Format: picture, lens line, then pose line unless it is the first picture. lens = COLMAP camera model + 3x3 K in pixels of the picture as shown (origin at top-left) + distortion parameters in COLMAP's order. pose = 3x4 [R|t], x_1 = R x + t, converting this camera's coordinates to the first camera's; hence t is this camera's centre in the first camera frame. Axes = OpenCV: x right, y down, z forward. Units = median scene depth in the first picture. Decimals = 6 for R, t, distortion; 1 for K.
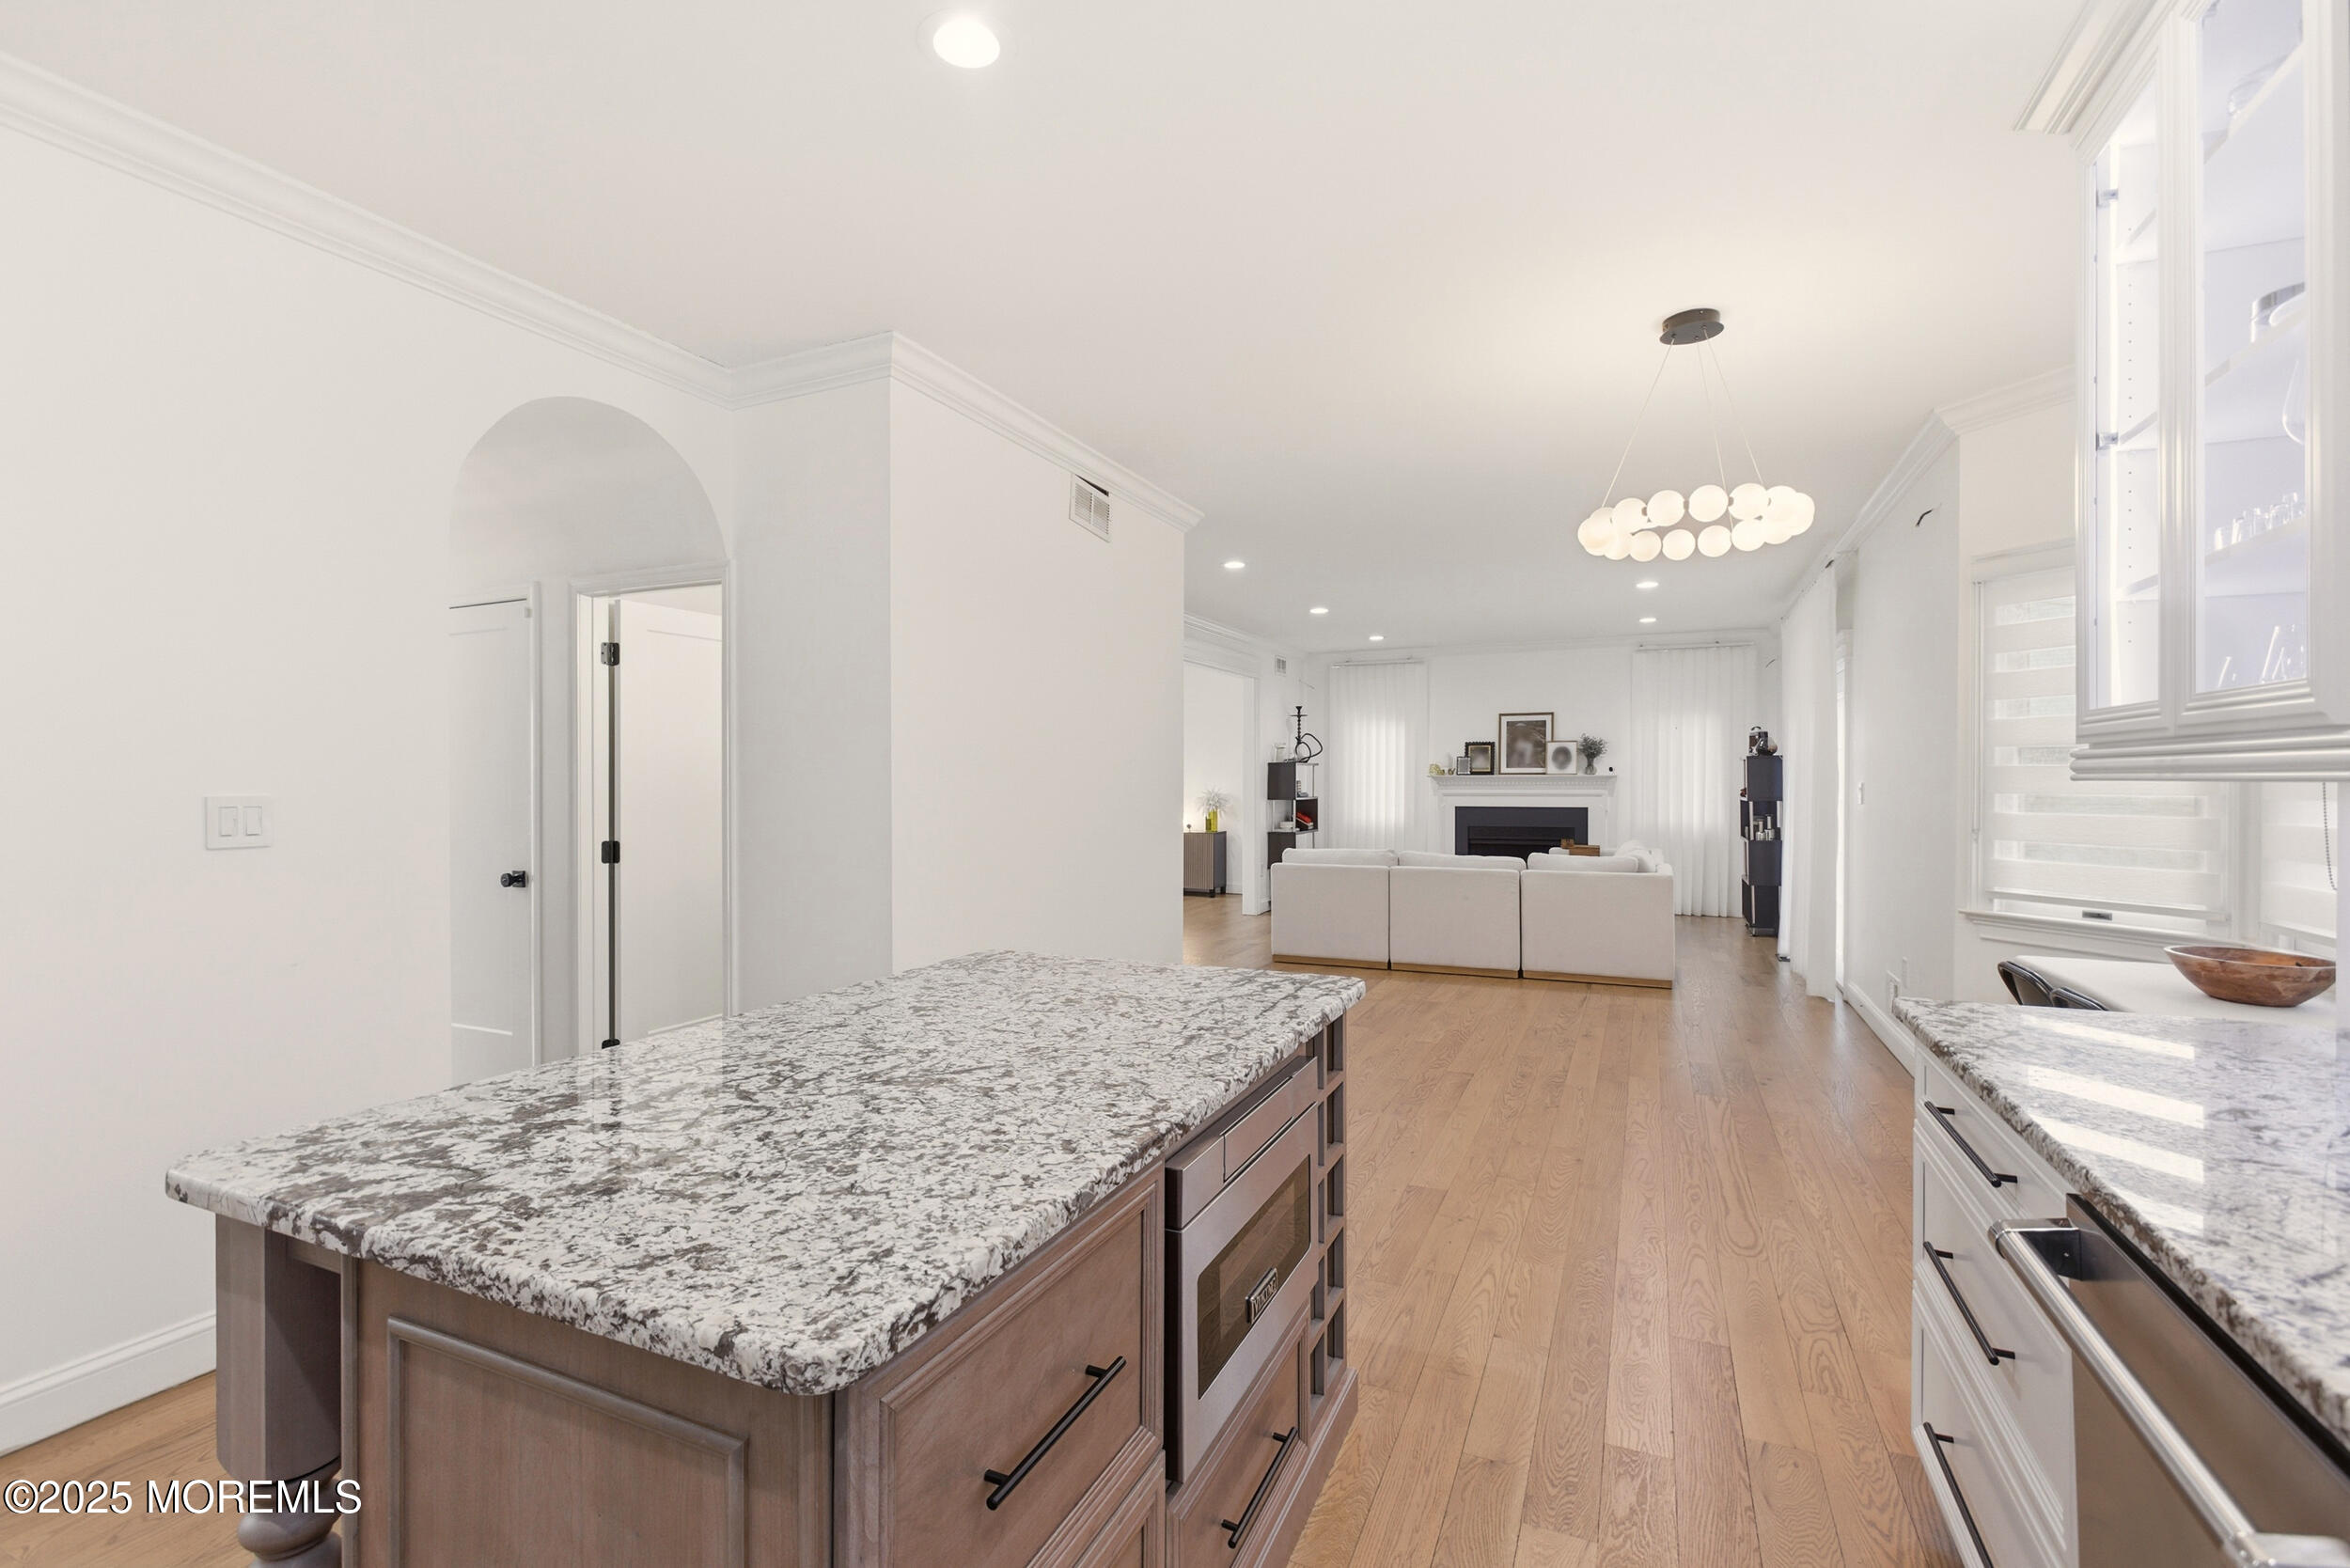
lens RADIAL K [[1047.8, 0, 1173.5], [0, 1047.8, 777.7], [0, 0, 1]] dist [-0.004873, -0.000169]
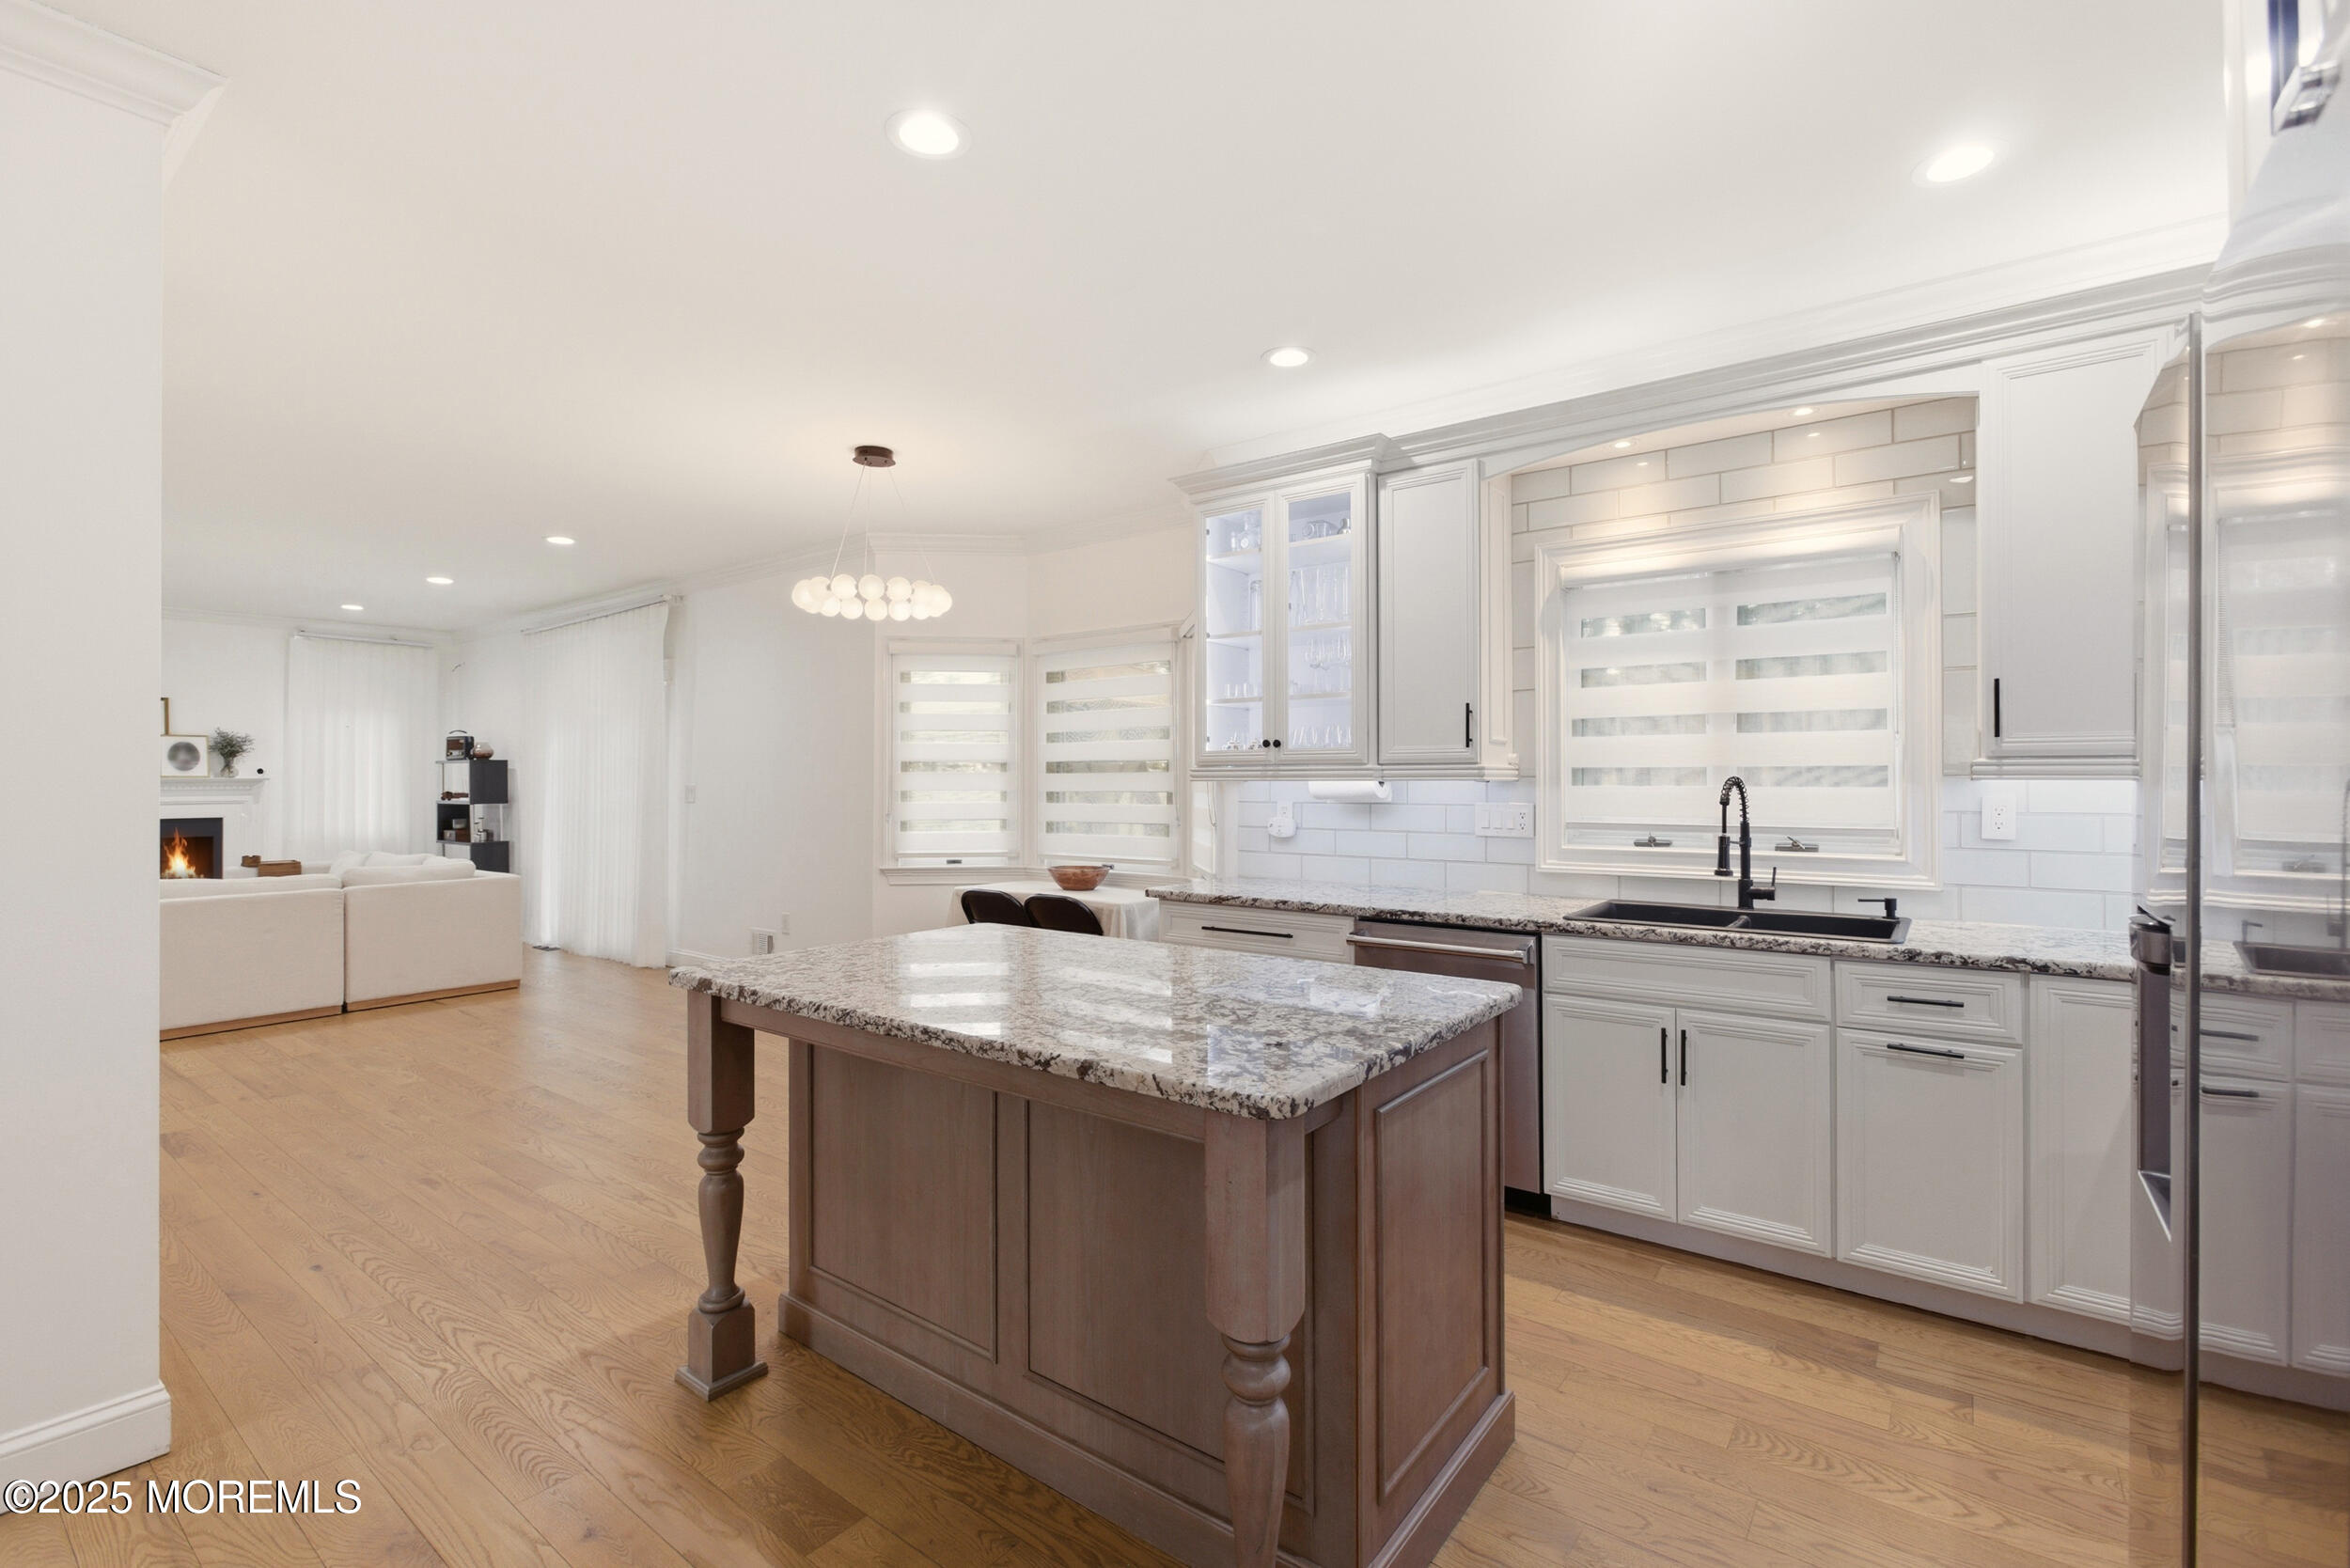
lens RADIAL K [[1047.8, 0, 1175.1], [0, 1047.8, 782.8], [0, 0, 1]] dist [-0.004873, -0.000169]
pose [[0.225018, -0.001640, 0.974353, -0.635423], [0.000808, 0.999999, 0.001496, 0.002014], [-0.974354, 0.000451, 0.225019, 0.248818]]
